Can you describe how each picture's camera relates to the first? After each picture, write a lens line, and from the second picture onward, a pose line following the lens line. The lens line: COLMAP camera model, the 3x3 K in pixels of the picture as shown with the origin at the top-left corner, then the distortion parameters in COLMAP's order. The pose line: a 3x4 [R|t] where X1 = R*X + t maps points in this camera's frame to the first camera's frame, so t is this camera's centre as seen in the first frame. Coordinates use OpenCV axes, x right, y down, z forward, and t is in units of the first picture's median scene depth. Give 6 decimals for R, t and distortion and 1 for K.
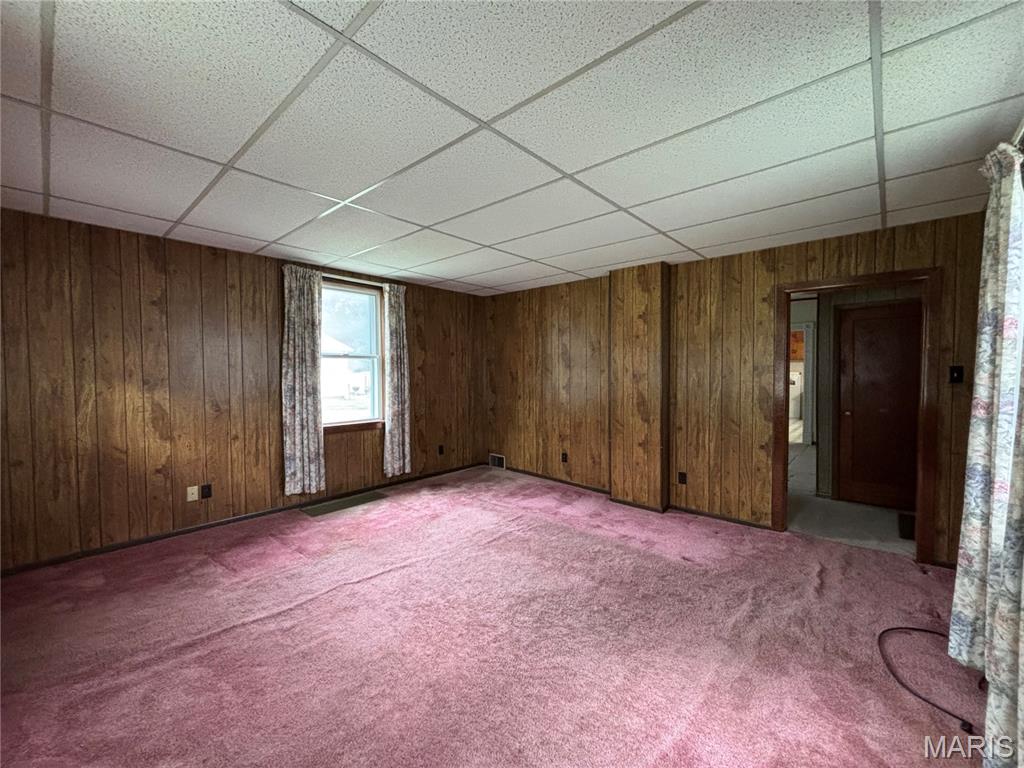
lens RADIAL K [[409.4, 0, 514.5], [0, 409.4, 383.4], [0, 0, 1]] dist [0.000041, -0.004994]
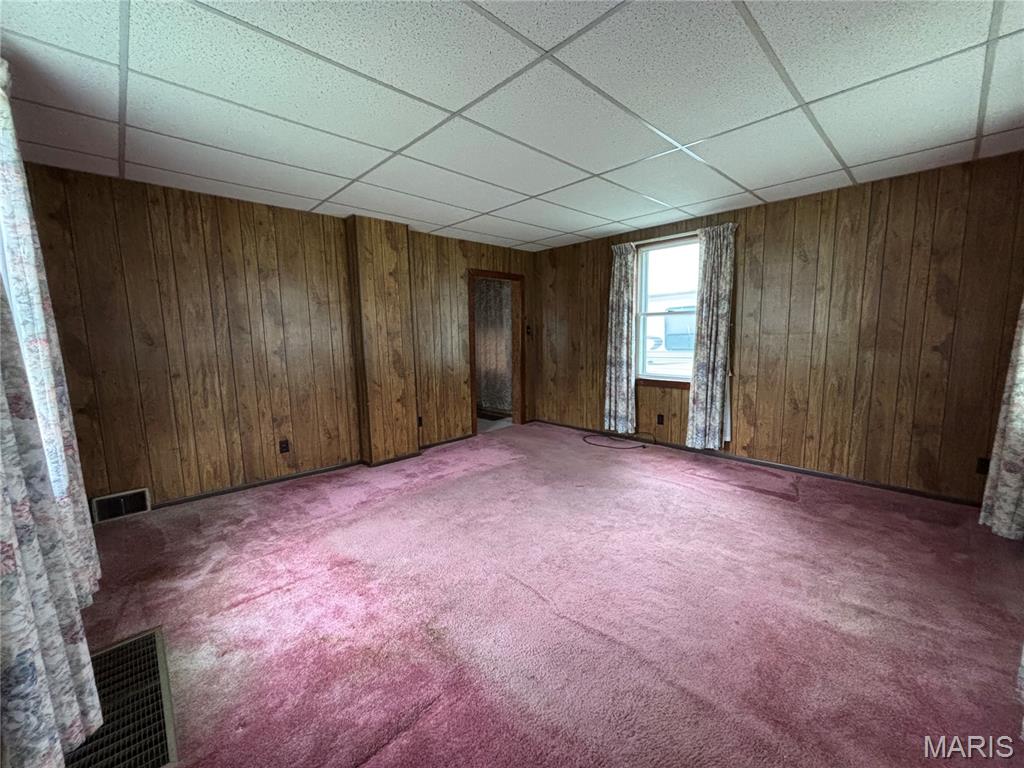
lens RADIAL K [[409.4, 0, 514.5], [0, 409.4, 383.4], [0, 0, 1]] dist [0.000041, -0.004994]
pose [[0.078775, -0.129053, 0.988504, -0.684430], [0.044084, 0.991066, 0.125875, -0.010546], [-0.995917, 0.033661, 0.083760, 0.615097]]
